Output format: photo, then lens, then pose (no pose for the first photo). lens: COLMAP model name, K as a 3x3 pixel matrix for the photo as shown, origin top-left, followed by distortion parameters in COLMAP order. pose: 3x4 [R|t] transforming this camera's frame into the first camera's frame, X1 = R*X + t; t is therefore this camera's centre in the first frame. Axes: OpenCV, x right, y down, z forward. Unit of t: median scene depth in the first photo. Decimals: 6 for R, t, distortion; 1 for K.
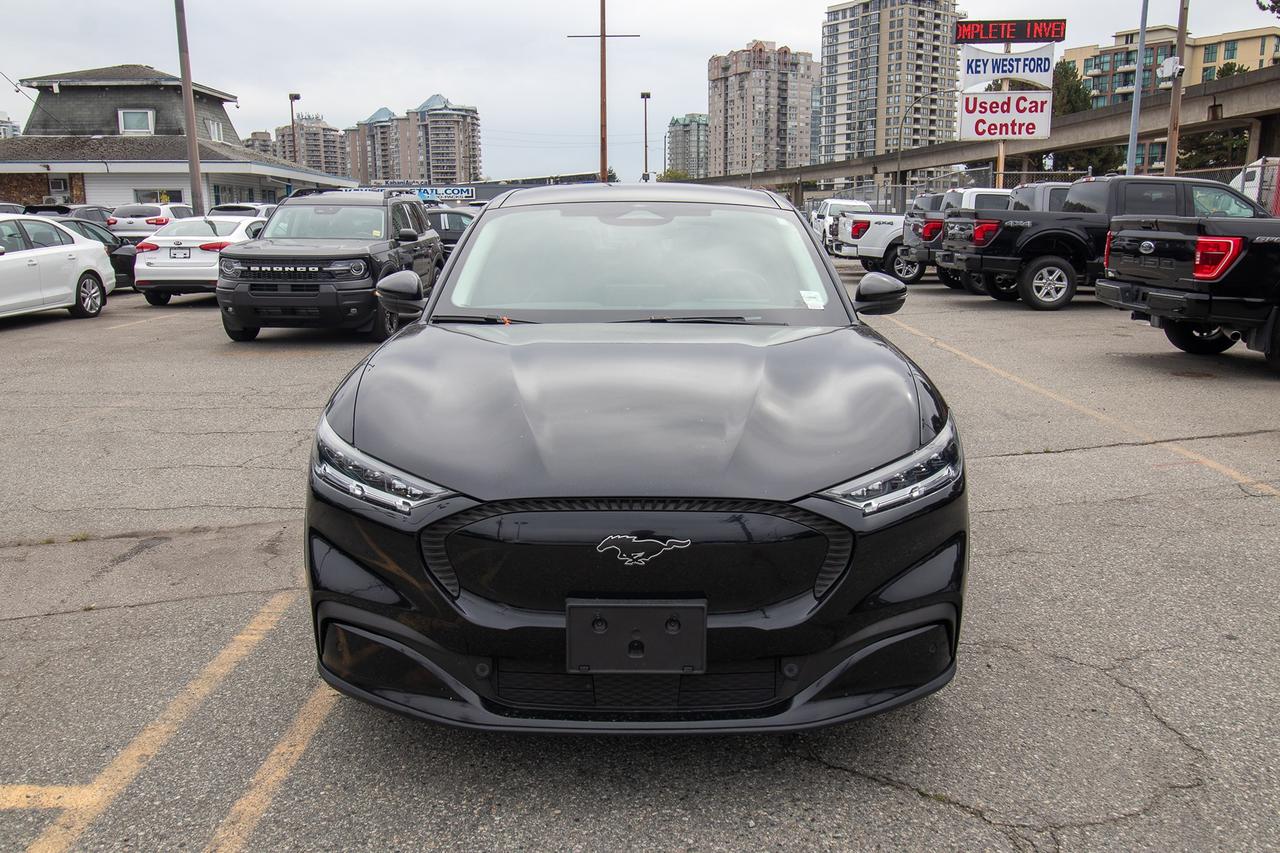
lens RADIAL K [[1014.5, 0, 644.0], [0, 1014.5, 423.4], [0, 0, 1]] dist [0.014568, -0.005135]
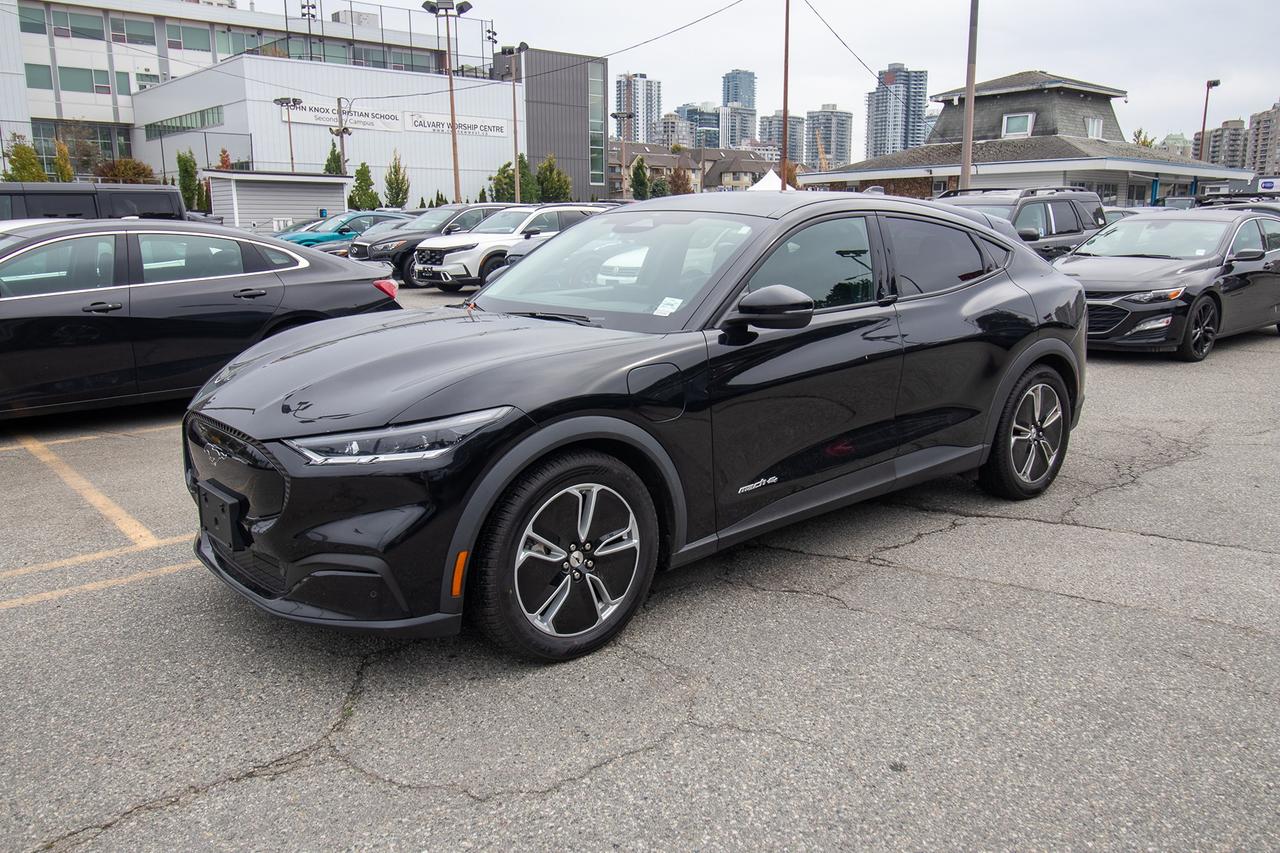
lens RADIAL K [[995.6, 0, 640.0], [0, 995.6, 426.5], [0, 0, 1]] dist [0.012321, -0.004206]
pose [[0.654127, 0.153679, -0.740608, 0.112863], [-0.145745, 0.986402, 0.075956, -0.009029], [0.742210, 0.058255, 0.667630, 0.037715]]
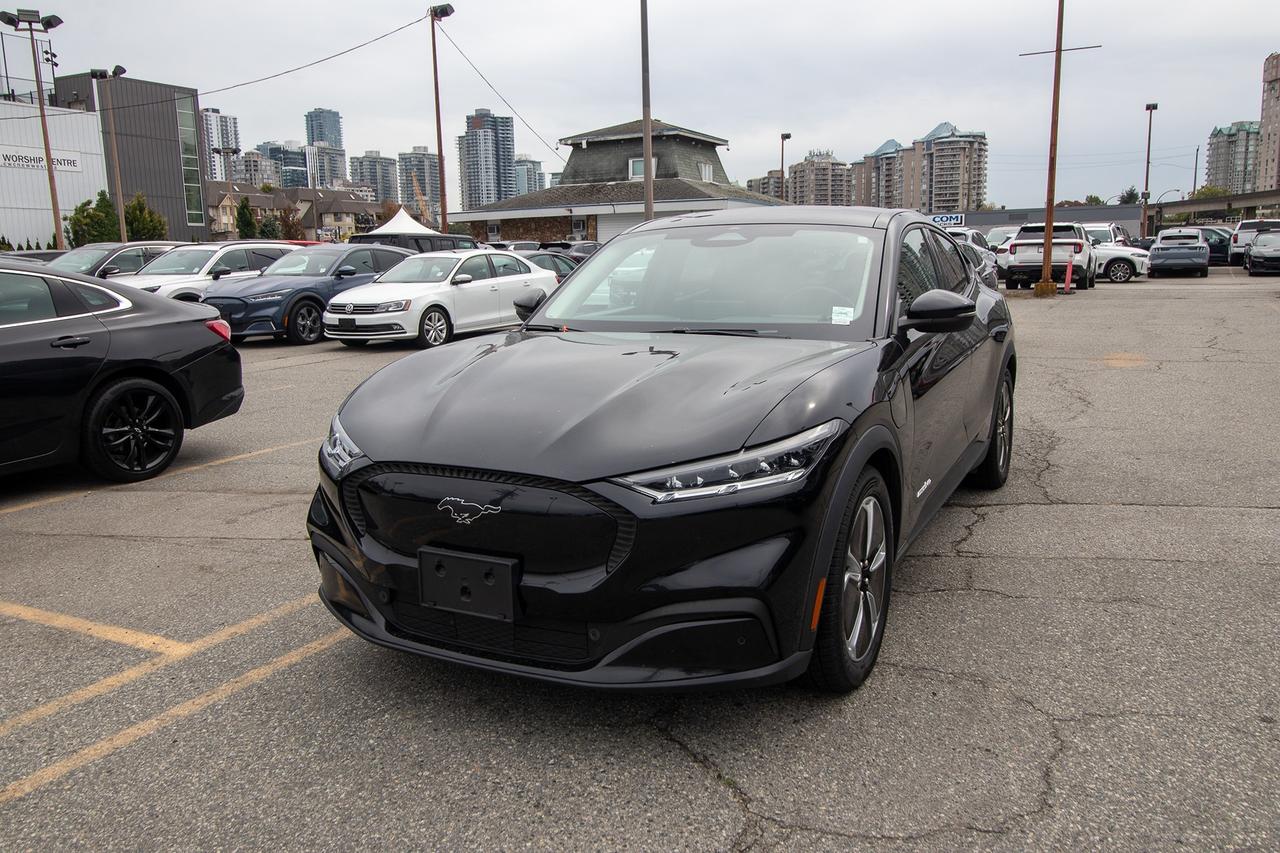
lens RADIAL K [[1000.8, 0, 642.9], [0, 1000.8, 427.3], [0, 0, 1]] dist [0.013778, -0.004043]
pose [[0.889418, 0.062030, -0.452866, 0.055427], [-0.071737, 0.997414, -0.004271, 0.001121], [0.451431, 0.036286, 0.891568, 0.001856]]
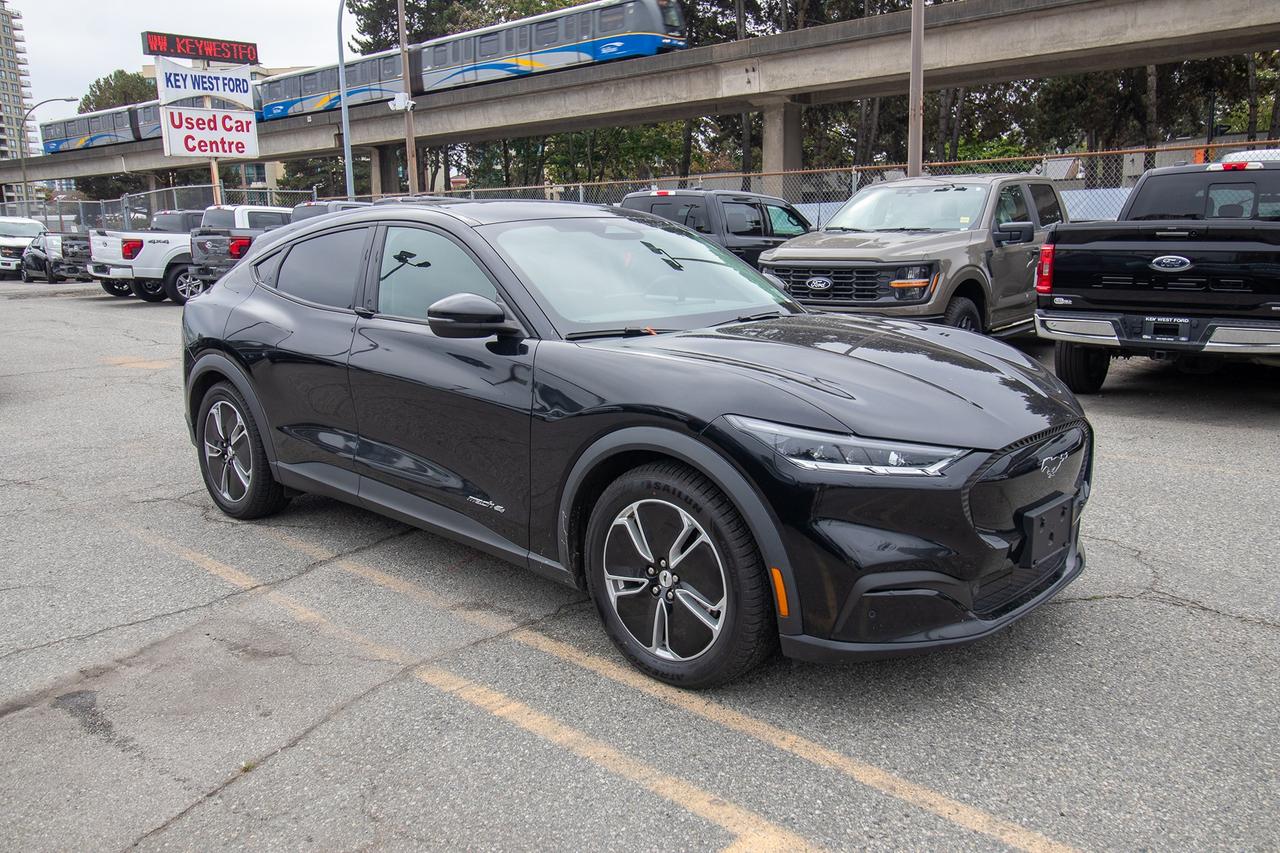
lens RADIAL K [[1000.8, 0, 642.9], [0, 1000.8, 427.3], [0, 0, 1]] dist [0.013778, -0.004043]
pose [[0.683713, -0.151147, 0.713927, -0.105052], [0.158325, 0.985736, 0.057068, -0.007426], [-0.712369, 0.074015, 0.697891, 0.033654]]
